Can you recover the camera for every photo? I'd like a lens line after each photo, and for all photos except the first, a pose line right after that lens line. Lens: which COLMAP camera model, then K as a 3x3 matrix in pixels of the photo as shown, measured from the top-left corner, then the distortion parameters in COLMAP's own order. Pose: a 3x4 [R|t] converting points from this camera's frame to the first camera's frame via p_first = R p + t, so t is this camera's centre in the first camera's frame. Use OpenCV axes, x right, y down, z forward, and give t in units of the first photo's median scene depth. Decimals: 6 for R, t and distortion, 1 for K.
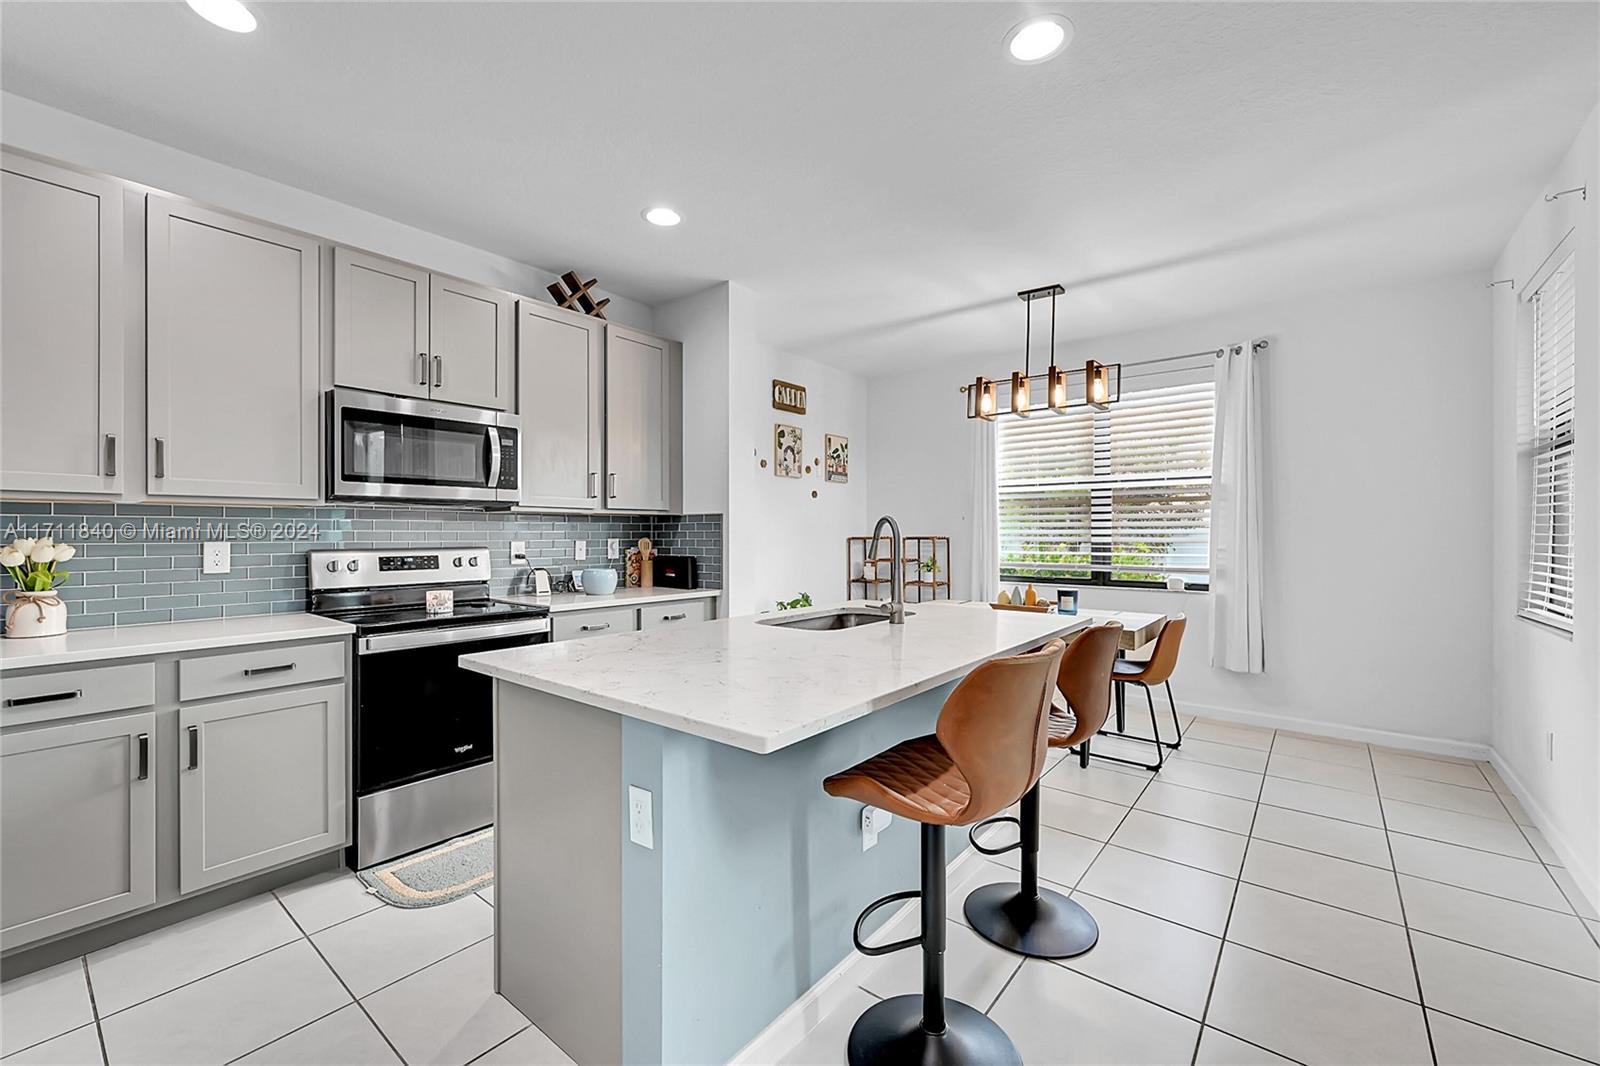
lens RADIAL K [[658.1, 0, 800.0], [0, 658.1, 533.0], [0, 0, 1]] dist [-0.000054, -0.000032]
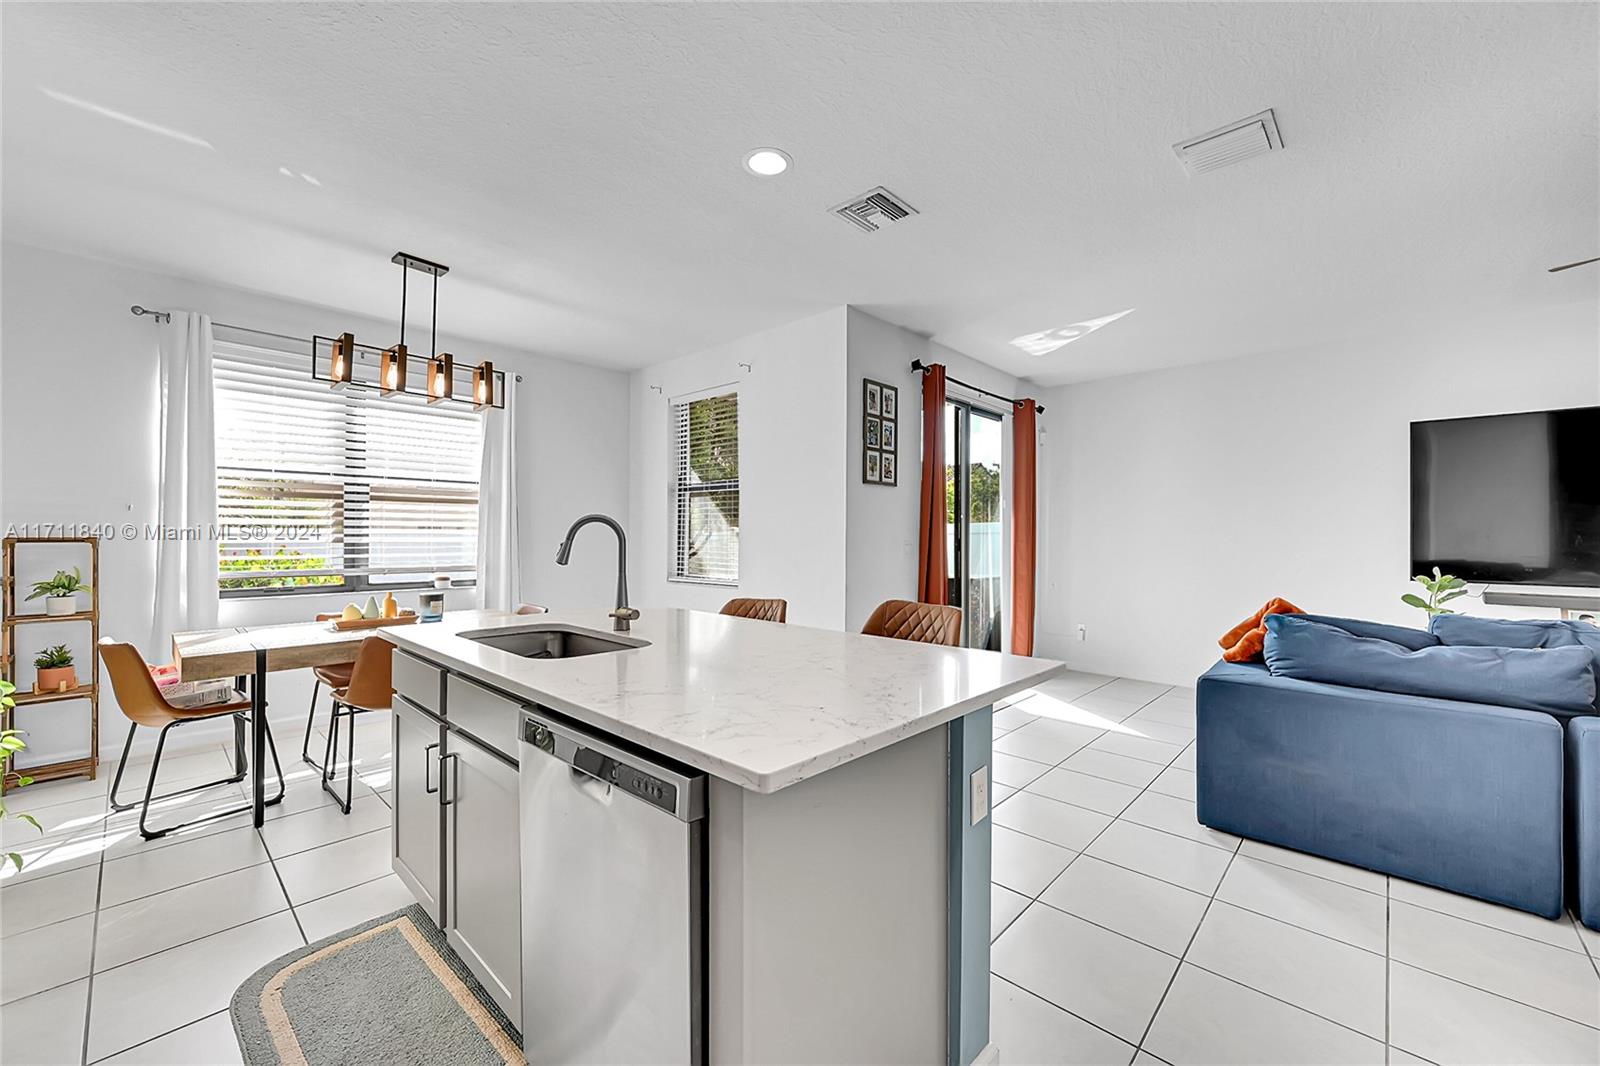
lens RADIAL K [[629.2, 0, 806.7], [0, 629.2, 535.2], [0, 0, 1]] dist [-0.001620, -0.000177]
pose [[0.070428, -0.002432, 0.997514, -0.387833], [-0.006915, 0.999972, 0.002926, -0.003240], [-0.997493, -0.007104, 0.070410, 0.357412]]
